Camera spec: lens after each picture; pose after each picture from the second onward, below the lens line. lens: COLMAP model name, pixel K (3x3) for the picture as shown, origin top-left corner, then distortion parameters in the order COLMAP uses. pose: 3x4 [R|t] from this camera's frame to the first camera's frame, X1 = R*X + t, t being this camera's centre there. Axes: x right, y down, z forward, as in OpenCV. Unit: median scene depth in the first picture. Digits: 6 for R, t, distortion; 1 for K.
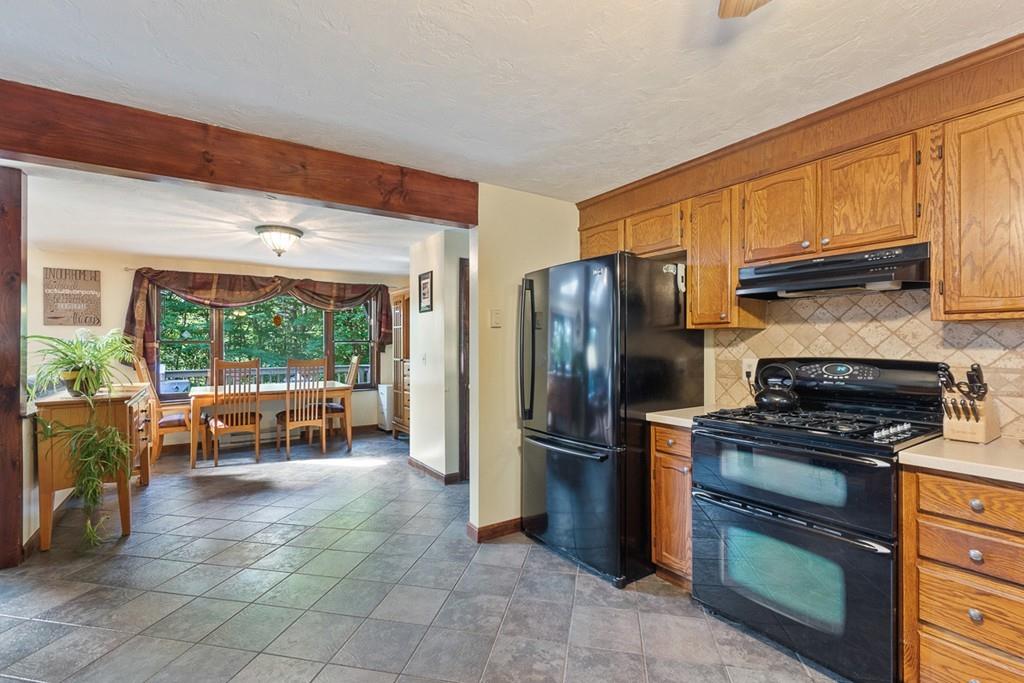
lens RADIAL K [[470.2, 0, 520.7], [0, 470.2, 342.5], [0, 0, 1]] dist [-0.002701, -0.000837]
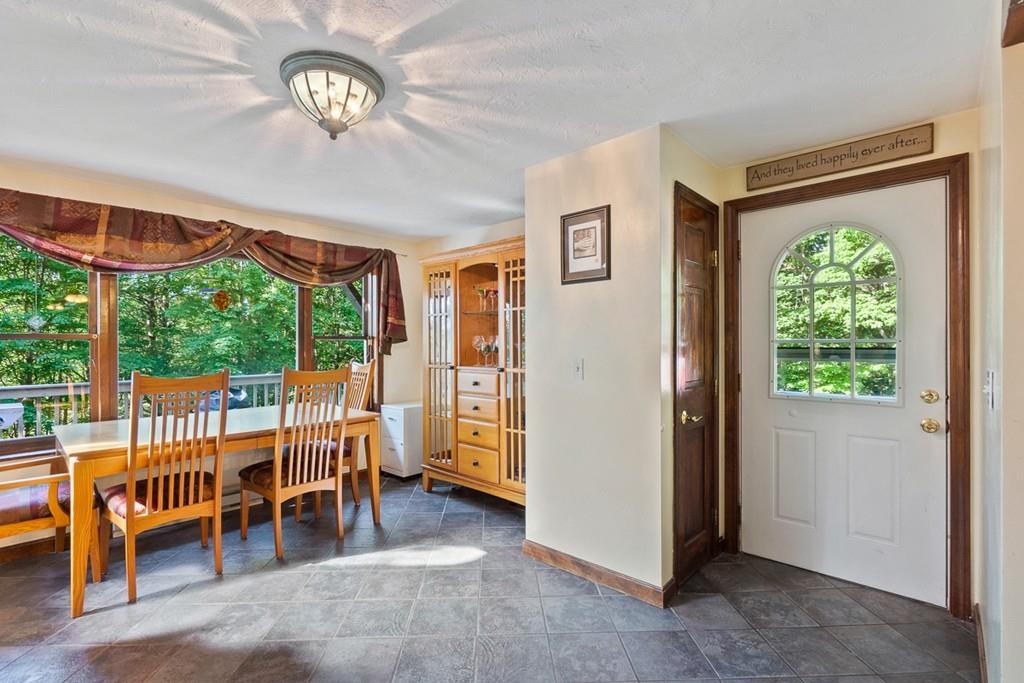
lens RADIAL K [[470.2, 0, 507.3], [0, 470.2, 343.5], [0, 0, 1]] dist [-0.002701, -0.000837]
pose [[0.973849, 0.001409, 0.227194, -0.330712], [-0.001901, 0.999996, 0.001947, 0.004829], [-0.227190, -0.002327, 0.973848, 0.390060]]
